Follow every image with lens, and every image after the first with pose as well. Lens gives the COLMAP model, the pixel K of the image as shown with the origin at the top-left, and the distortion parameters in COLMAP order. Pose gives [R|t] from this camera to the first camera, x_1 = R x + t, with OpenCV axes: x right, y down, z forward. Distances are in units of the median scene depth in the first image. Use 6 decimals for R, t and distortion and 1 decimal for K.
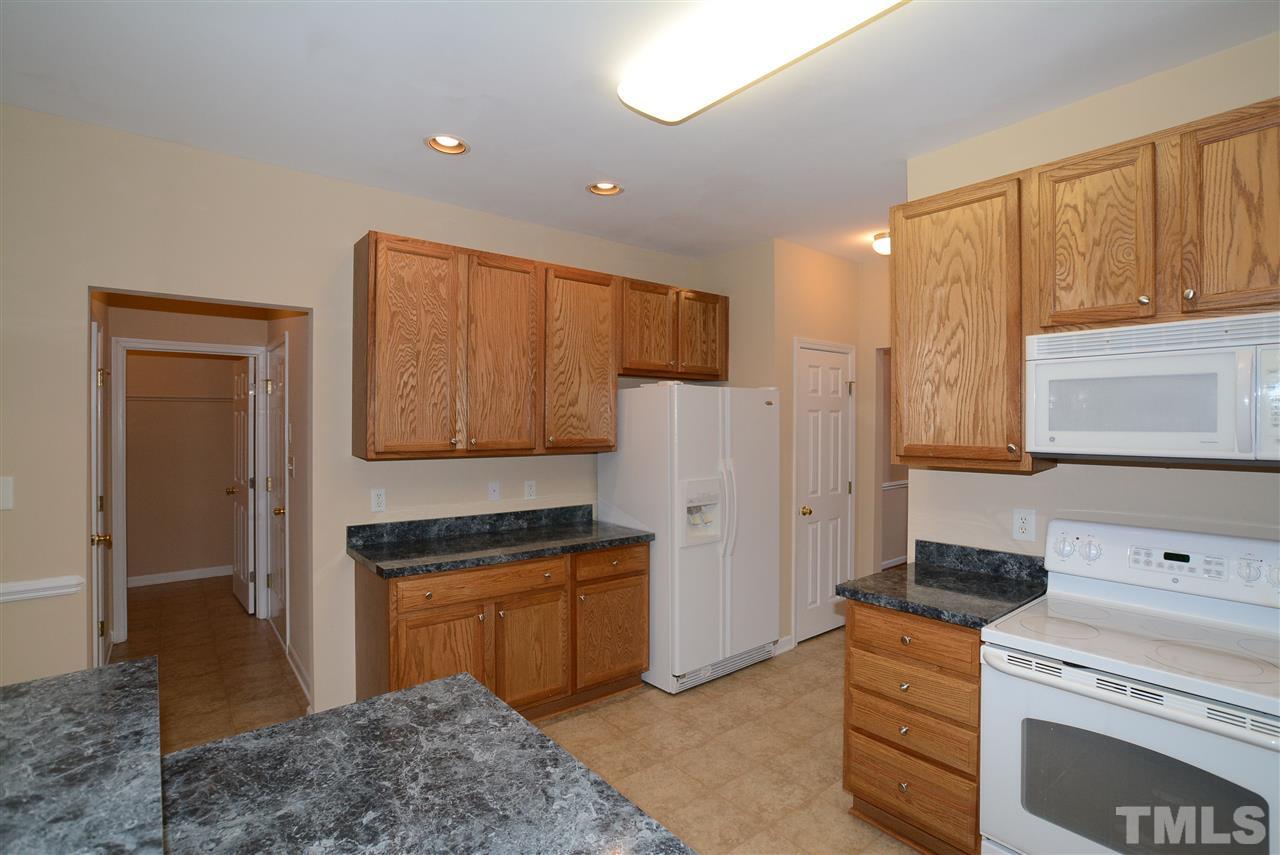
lens RADIAL K [[630.4, 0, 651.8], [0, 630.4, 424.3], [0, 0, 1]] dist [-0.020348, 0.000421]
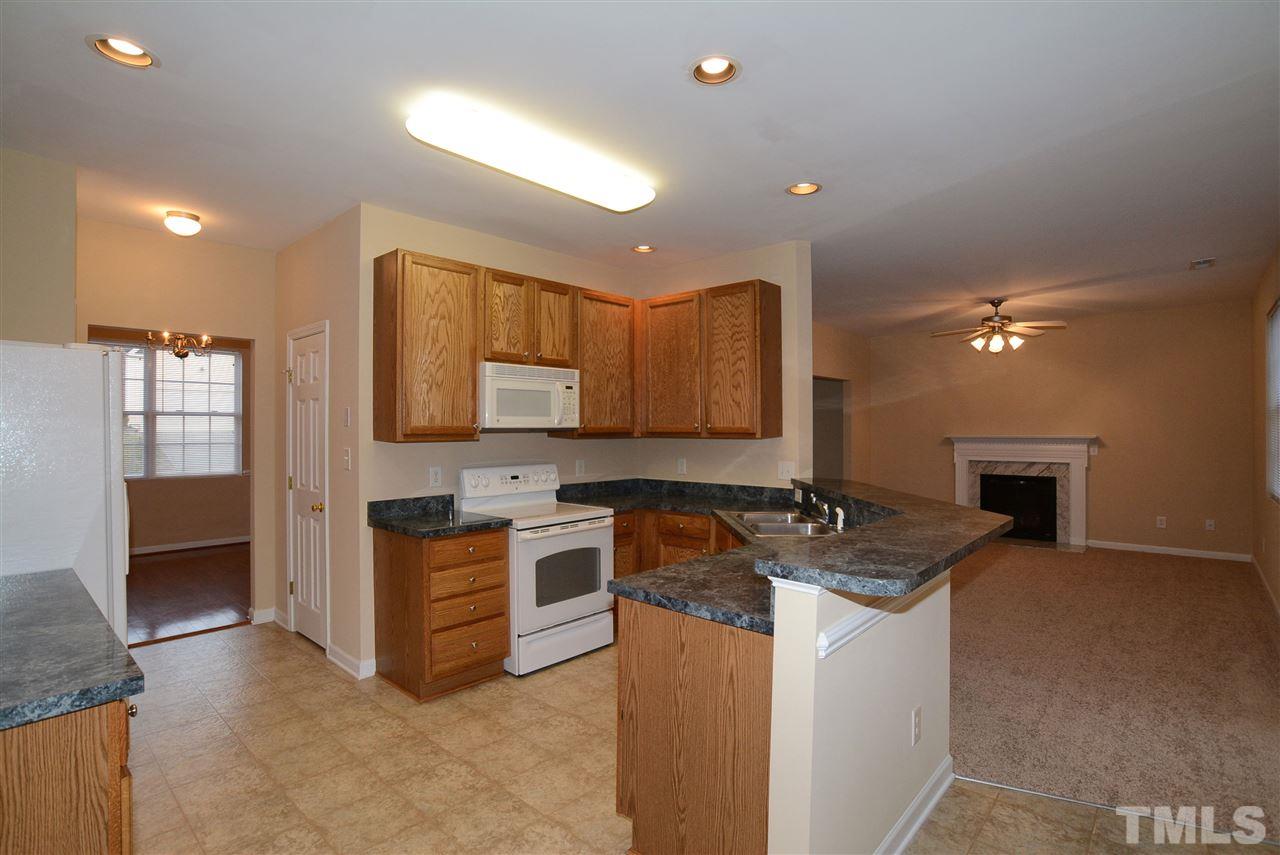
lens RADIAL K [[630.4, 0, 648.6], [0, 630.4, 429.0], [0, 0, 1]] dist [-0.020348, 0.000421]
pose [[-0.163272, 0.001300, 0.986580, -1.202841], [0.010882, 0.999941, 0.000483, 0.050354], [-0.986521, 0.010815, -0.163277, 0.822989]]
